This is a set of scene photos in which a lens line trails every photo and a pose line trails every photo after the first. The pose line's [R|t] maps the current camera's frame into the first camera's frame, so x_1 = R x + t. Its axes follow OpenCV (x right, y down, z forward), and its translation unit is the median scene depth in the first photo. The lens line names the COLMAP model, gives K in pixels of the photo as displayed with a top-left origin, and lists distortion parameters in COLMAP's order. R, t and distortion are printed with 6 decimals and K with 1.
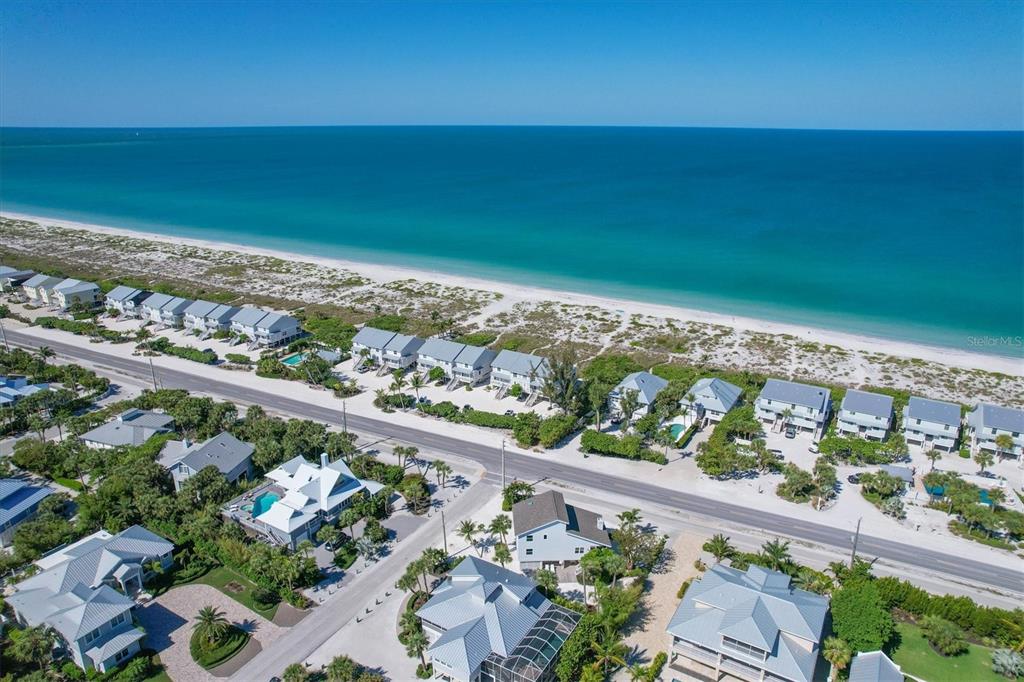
lens RADIAL K [[663.7, 0, 521.8], [0, 663.7, 341.8], [0, 0, 1]] dist [-0.062835, 0.051561]
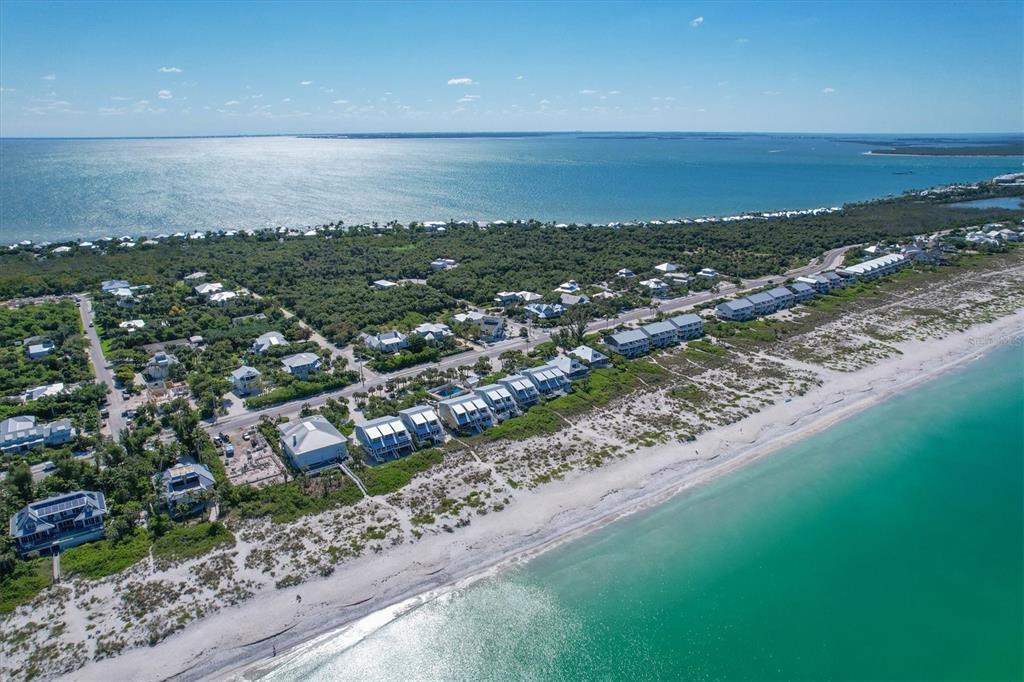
lens RADIAL K [[663.7, 0, 510.4], [0, 663.7, 349.3], [0, 0, 1]] dist [-0.062835, 0.051561]
pose [[-0.413112, 0.285482, -0.864777, 1.454510], [-0.286735, 0.860521, 0.421054, -0.516342], [0.864362, 0.421904, -0.273634, 1.022739]]
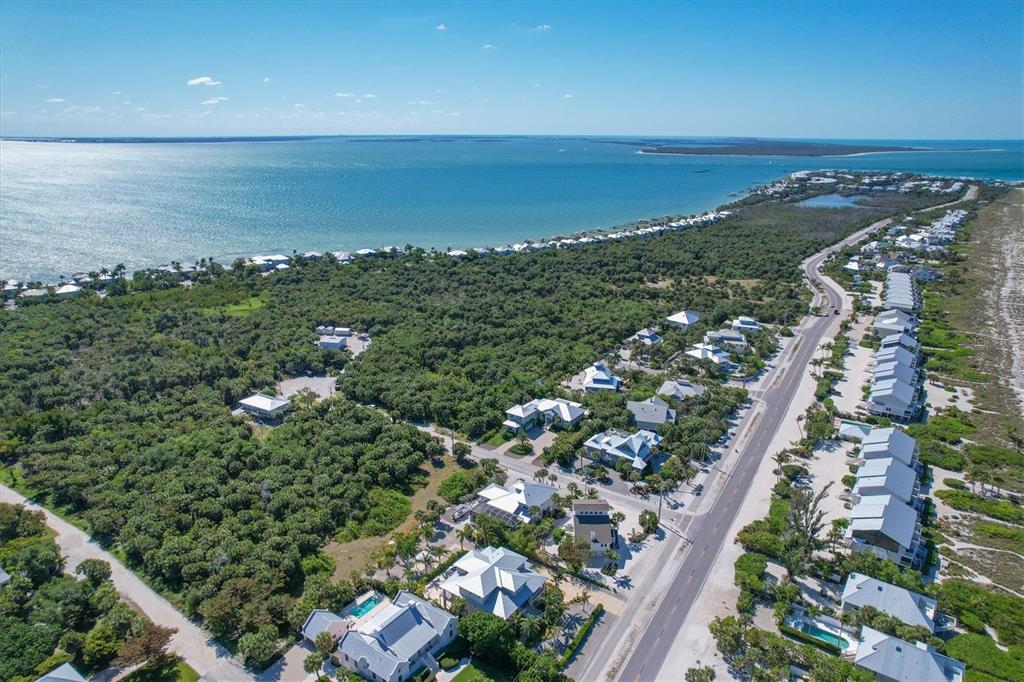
lens RADIAL K [[663.7, 0, 510.1], [0, 663.7, 336.1], [0, 0, 1]] dist [-0.062835, 0.051561]
pose [[-0.086312, 0.289485, -0.953283, 0.702469], [-0.318214, 0.898721, 0.301728, -0.250941], [0.944082, 0.329390, 0.014548, 0.336486]]
